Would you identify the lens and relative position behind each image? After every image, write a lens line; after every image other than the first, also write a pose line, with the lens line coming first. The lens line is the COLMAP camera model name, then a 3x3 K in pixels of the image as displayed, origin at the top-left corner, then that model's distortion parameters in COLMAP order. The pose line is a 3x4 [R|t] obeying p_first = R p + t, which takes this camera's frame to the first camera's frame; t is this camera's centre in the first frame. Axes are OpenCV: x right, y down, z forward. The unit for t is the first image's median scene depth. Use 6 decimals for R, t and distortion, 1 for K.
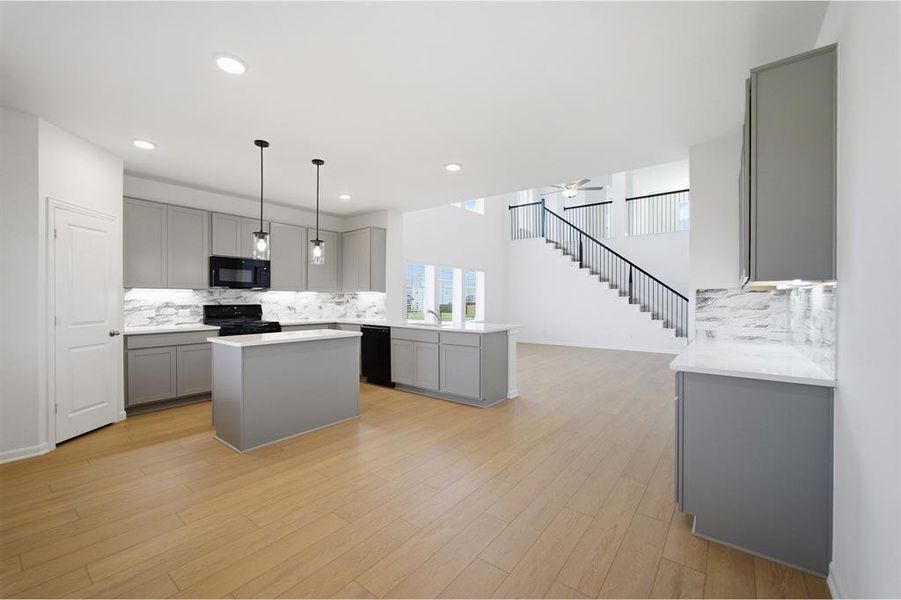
lens RADIAL K [[374.1, 0, 447.1], [0, 374.1, 299.8], [0, 0, 1]] dist [-0.012068, 0.007170]
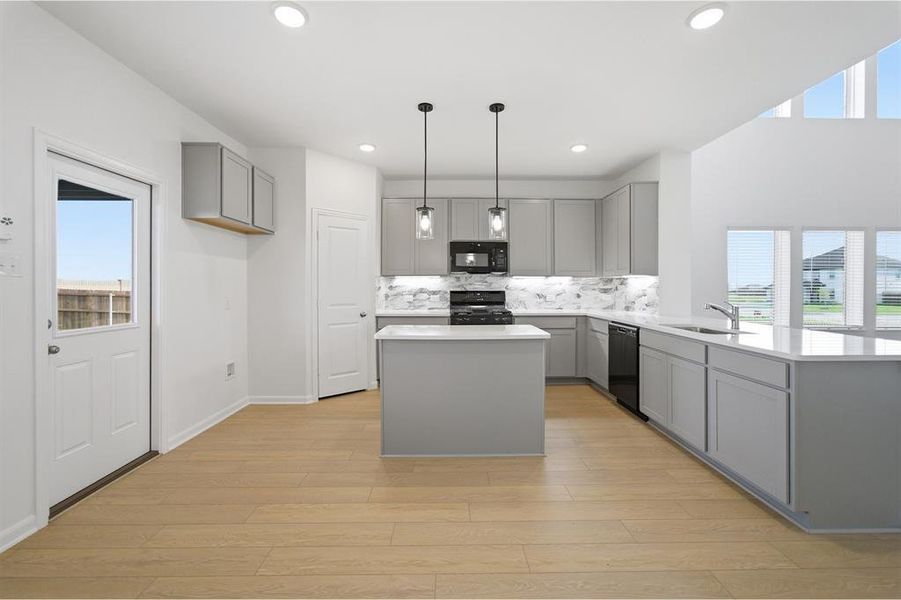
lens RADIAL K [[374.1, 0, 454.7], [0, 374.1, 288.7], [0, 0, 1]] dist [-0.012068, 0.007170]
pose [[0.629772, 0.004962, -0.776764, 0.129866], [-0.000029, 0.999980, 0.006364, 0.000394], [0.776780, -0.003985, 0.629760, 0.291573]]
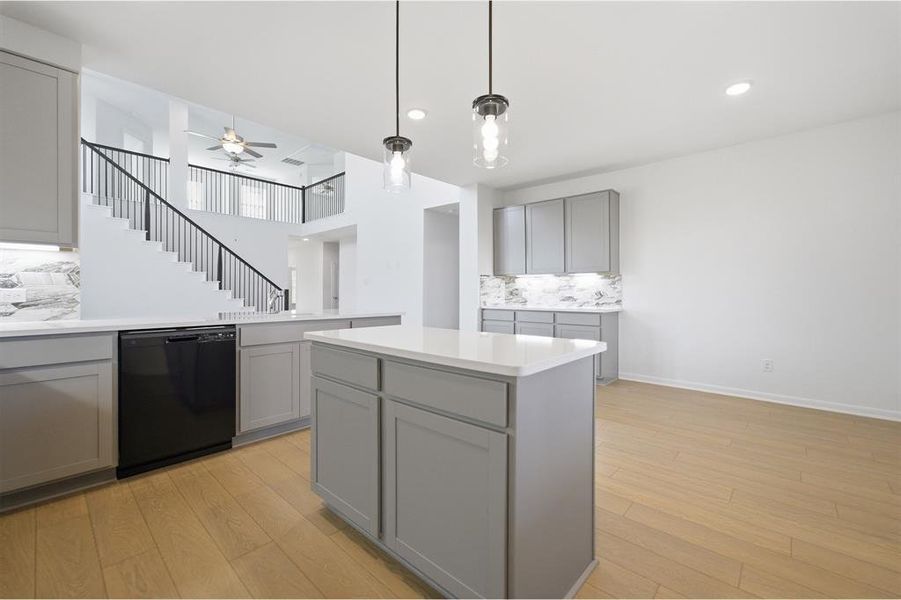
lens RADIAL K [[374.1, 0, 458.8], [0, 374.1, 294.1], [0, 0, 1]] dist [-0.012068, 0.007170]
pose [[0.064765, -0.007563, 0.997872, -0.529641], [-0.000088, 0.999971, 0.007585, 0.022714], [-0.997901, -0.000579, 0.064762, 0.576673]]
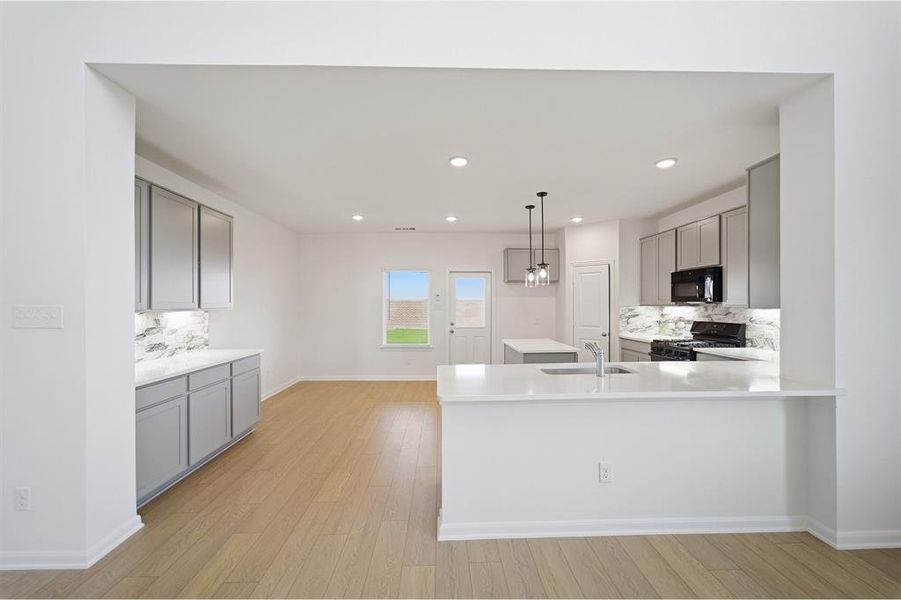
lens RADIAL K [[374.1, 0, 447.7], [0, 374.1, 301.9], [0, 0, 1]] dist [-0.012068, 0.007170]
pose [[-0.767344, -0.001357, -0.641234, 0.380241], [0.001763, 0.999990, -0.004226, -0.026367], [0.641233, -0.004373, -0.767334, 1.082576]]
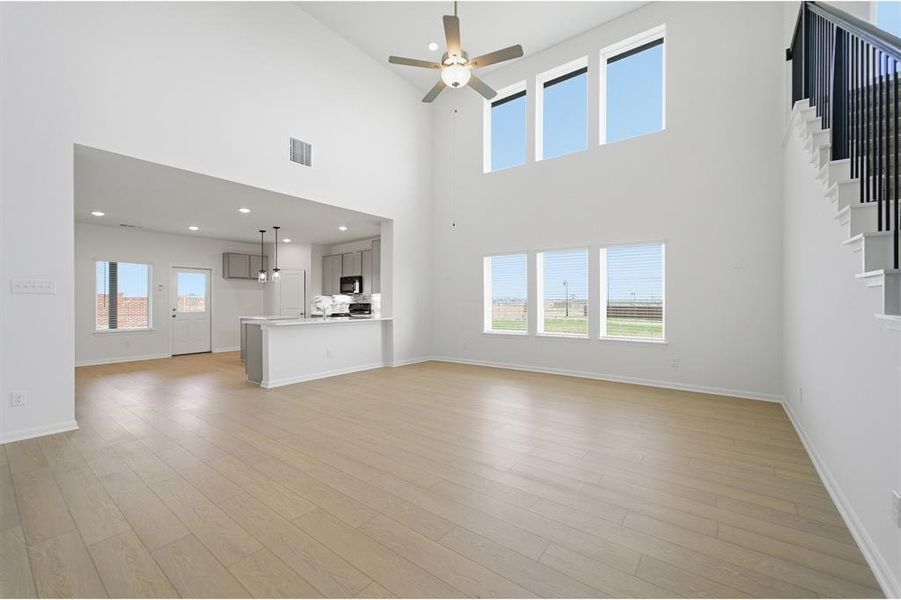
lens RADIAL K [[374.1, 0, 450.4], [0, 374.1, 298.3], [0, 0, 1]] dist [-0.012068, 0.007170]
pose [[0.001975, -0.014362, -0.999895, 1.006554], [0.001416, 0.999896, -0.014359, 0.014211], [0.999997, -0.001388, 0.001995, 1.219626]]
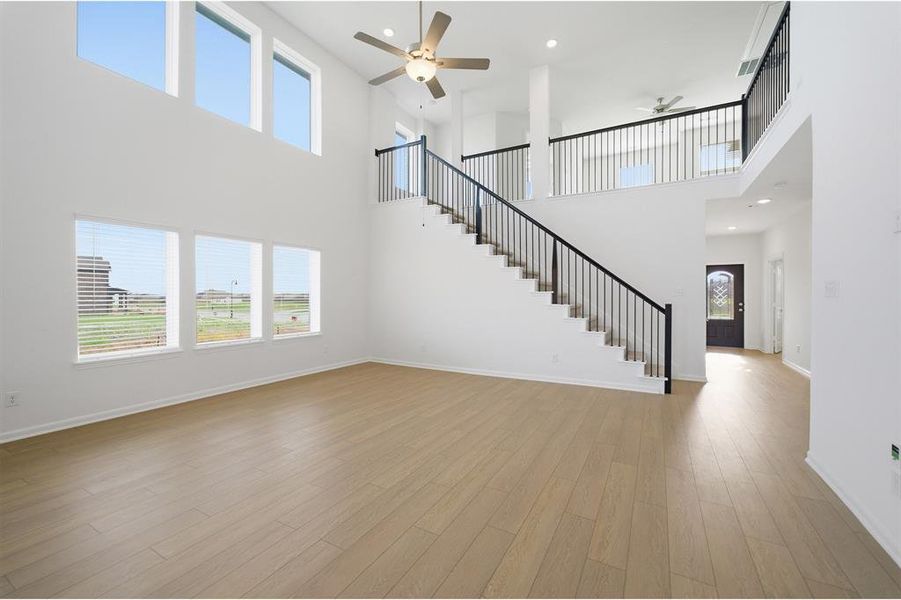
lens RADIAL K [[374.1, 0, 443.5], [0, 374.1, 297.7], [0, 0, 1]] dist [-0.012068, 0.007170]
pose [[0.992084, -0.005554, 0.125452, 0.362382], [0.004105, 0.999922, 0.011805, -0.009091], [-0.125508, -0.011197, 0.992029, 0.644965]]
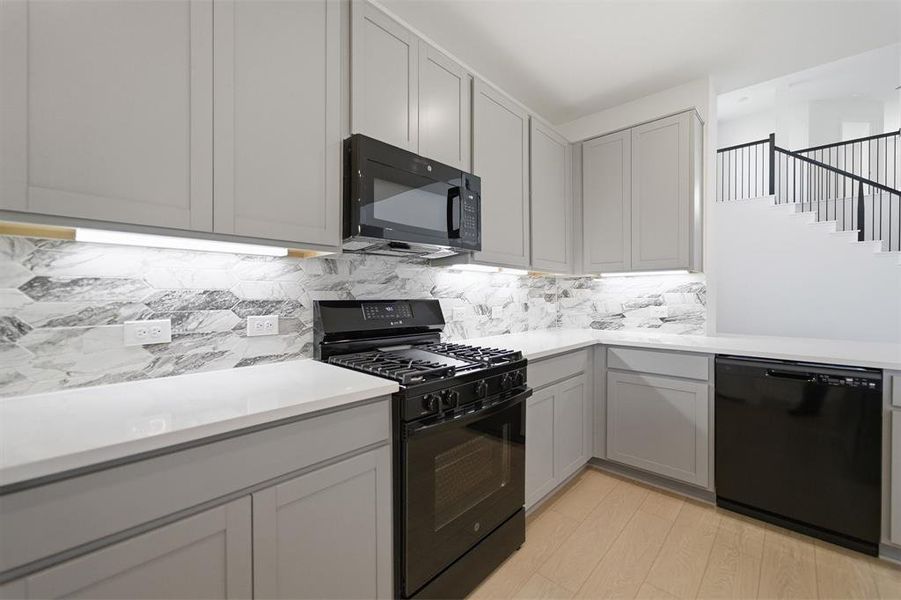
lens RADIAL K [[374.1, 0, 442.6], [0, 374.1, 297.5], [0, 0, 1]] dist [-0.012068, 0.007170]
pose [[0.995549, 0.002481, -0.094210, -0.417154], [-0.002071, 0.999988, 0.004450, 0.007959], [0.094220, -0.004235, 0.995542, 0.557669]]
